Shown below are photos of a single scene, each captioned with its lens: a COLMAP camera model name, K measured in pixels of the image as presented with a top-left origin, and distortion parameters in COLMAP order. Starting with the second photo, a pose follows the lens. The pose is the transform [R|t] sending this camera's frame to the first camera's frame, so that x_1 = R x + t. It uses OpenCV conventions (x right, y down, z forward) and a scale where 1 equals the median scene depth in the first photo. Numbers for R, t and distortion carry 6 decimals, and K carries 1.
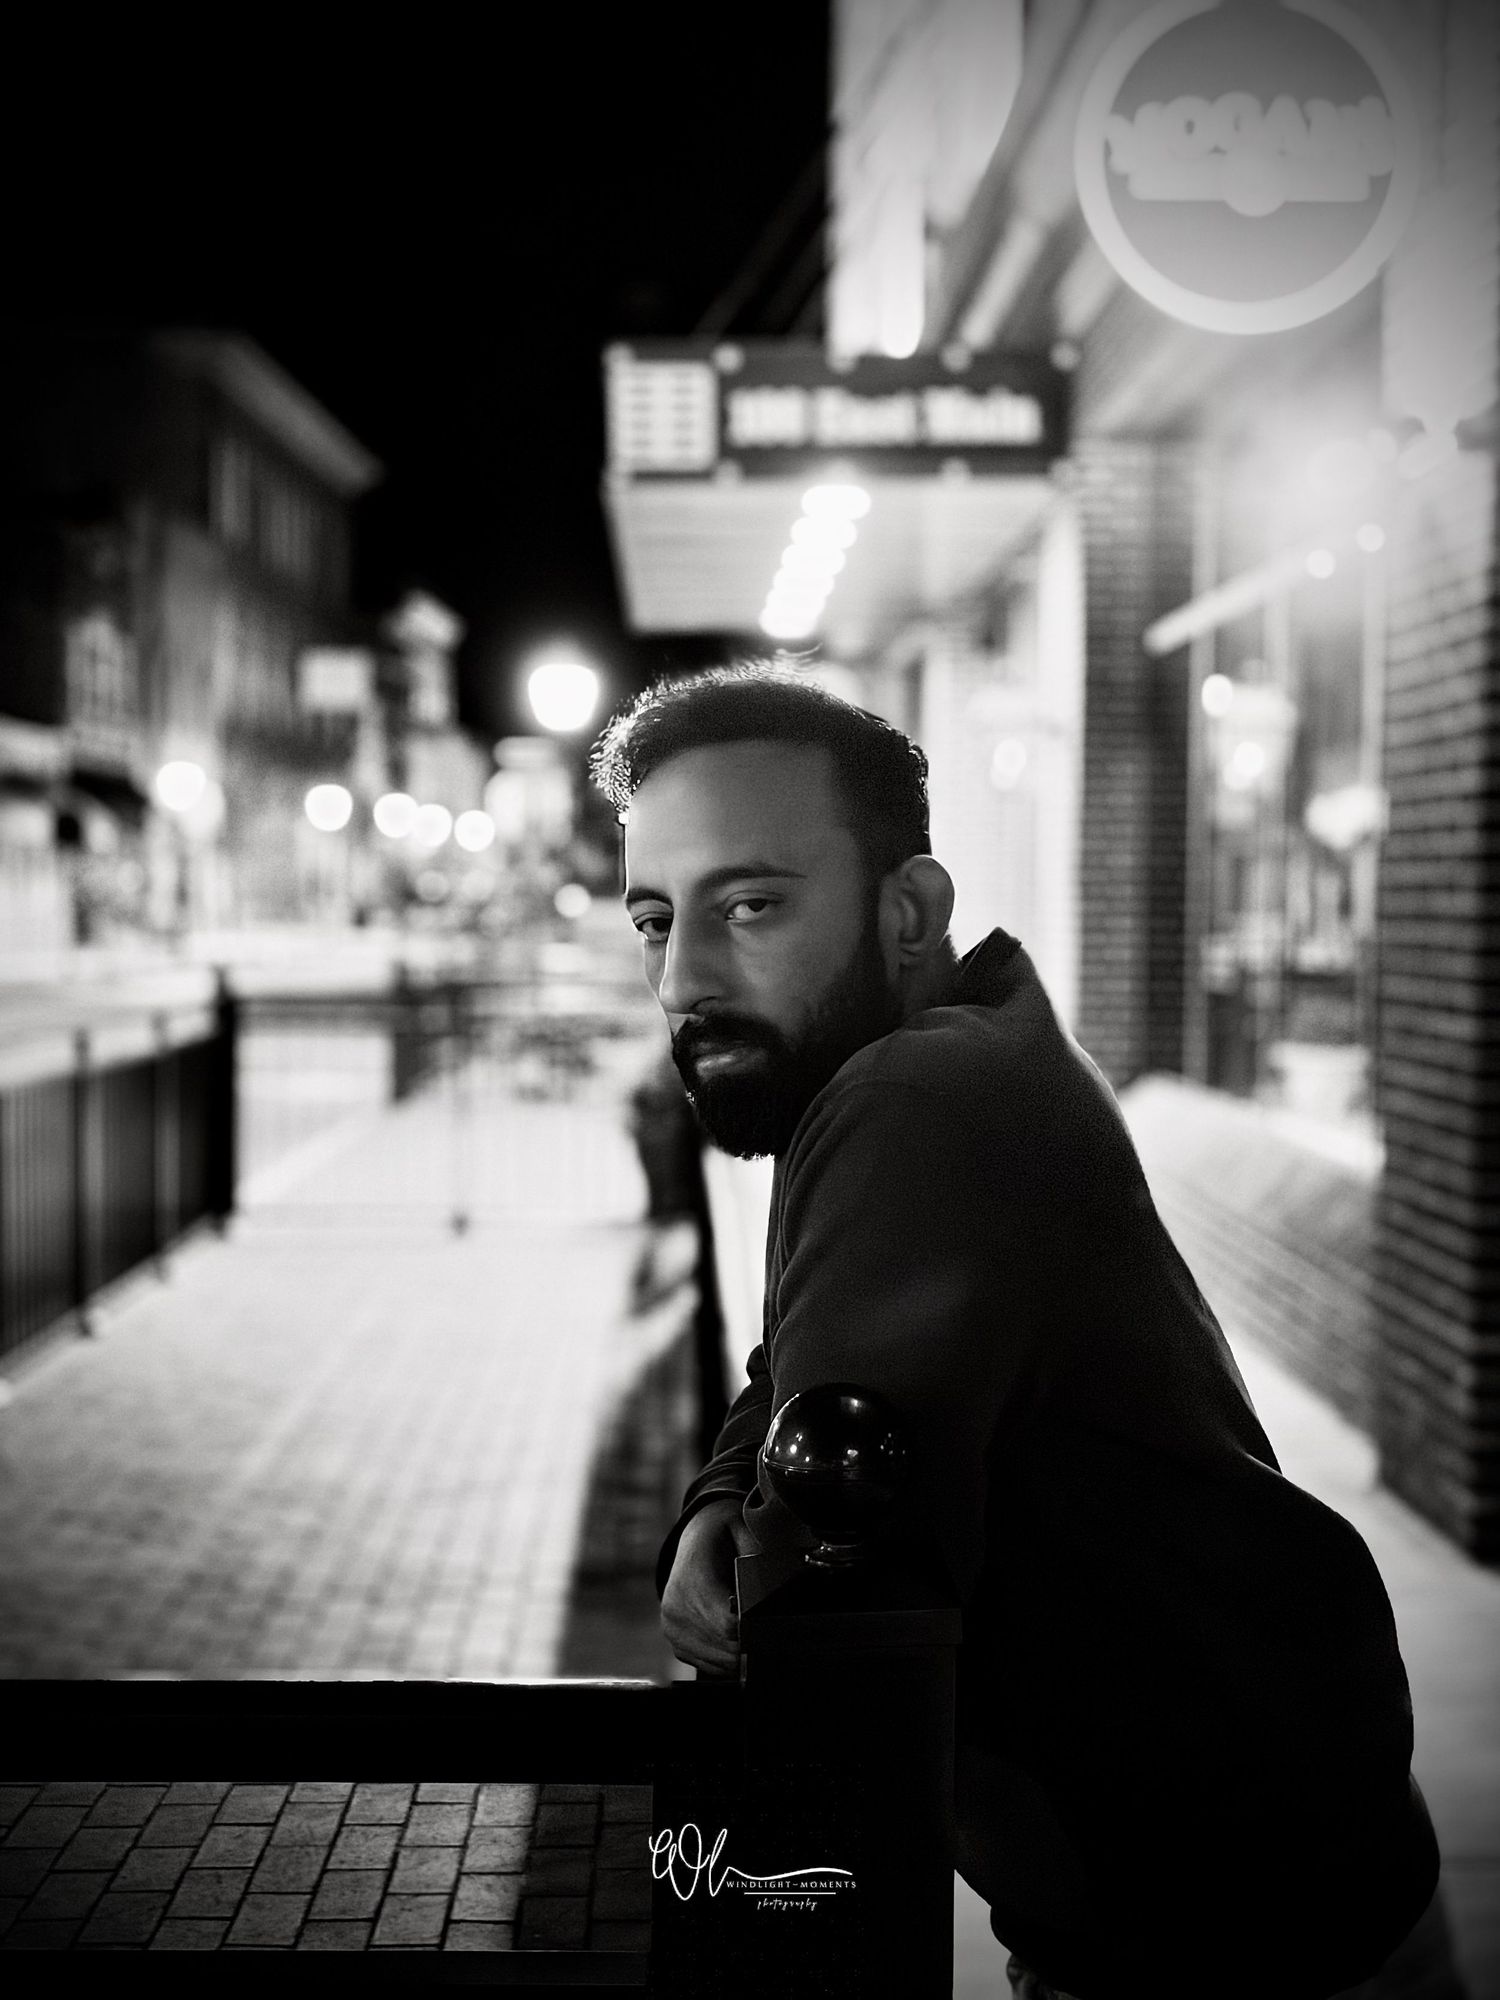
lens RADIAL K [[3076.3, 0, 750.0], [0, 3076.3, 1000.0], [0, 0, 1]] dist [0.032960, 0.008702]
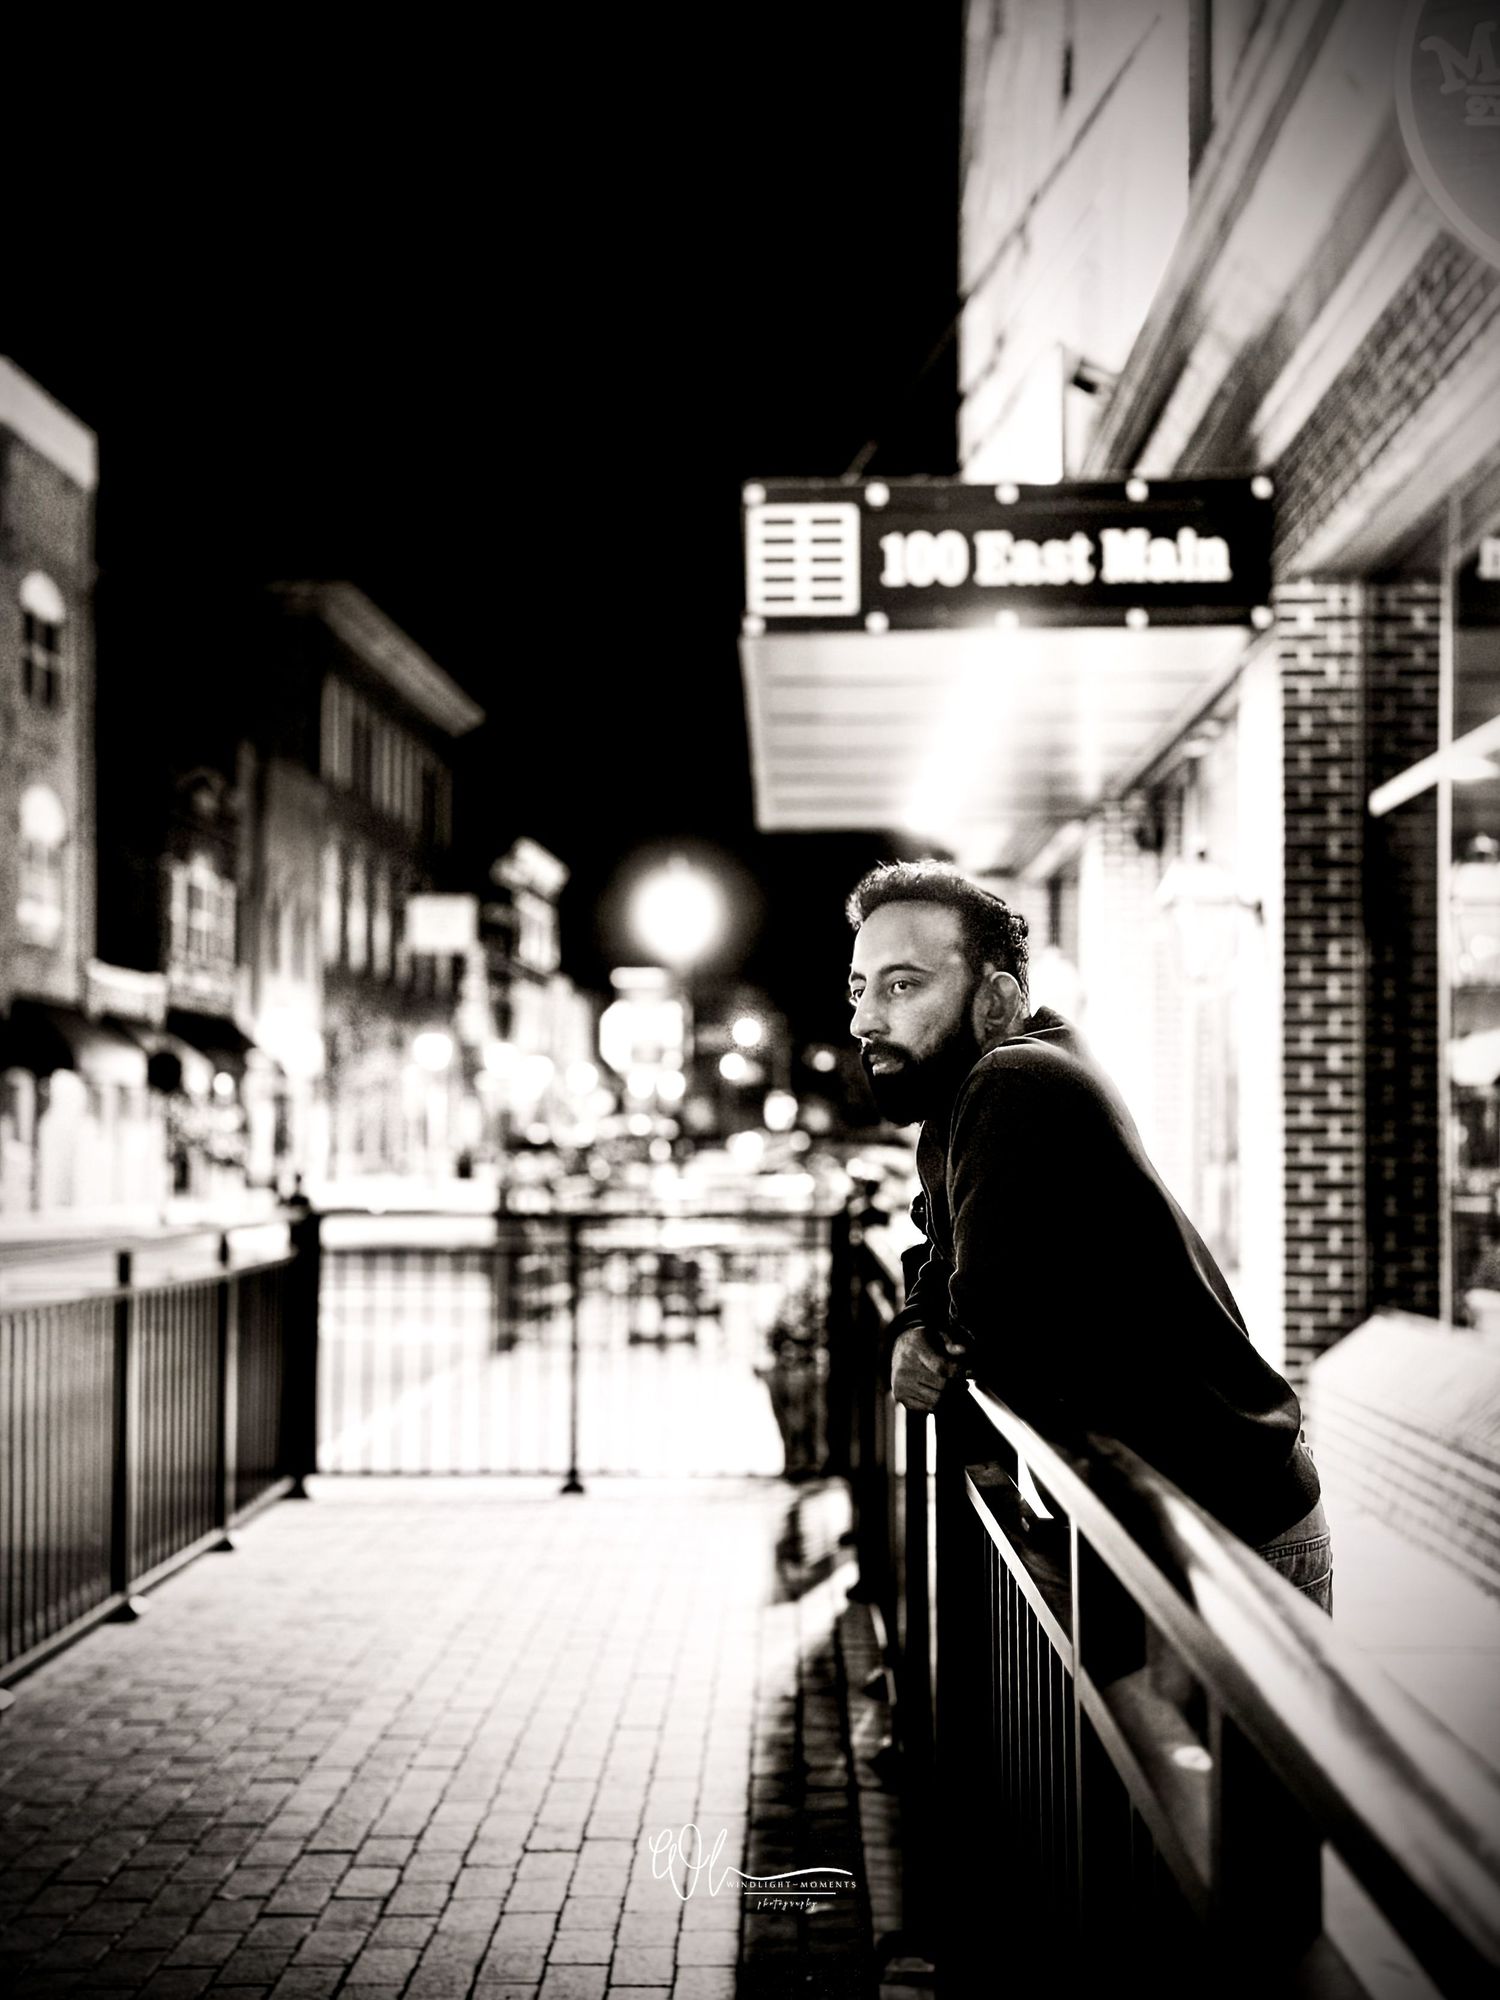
lens RADIAL K [[3076.3, 0, 750.0], [0, 3076.3, 1000.0], [0, 0, 1]] dist [0.032960, 0.008702]
pose [[0.999413, -0.005301, -0.033857, -0.012609], [0.002464, 0.996522, -0.083298, 0.008328], [0.034181, 0.083166, 0.995949, 0.114789]]
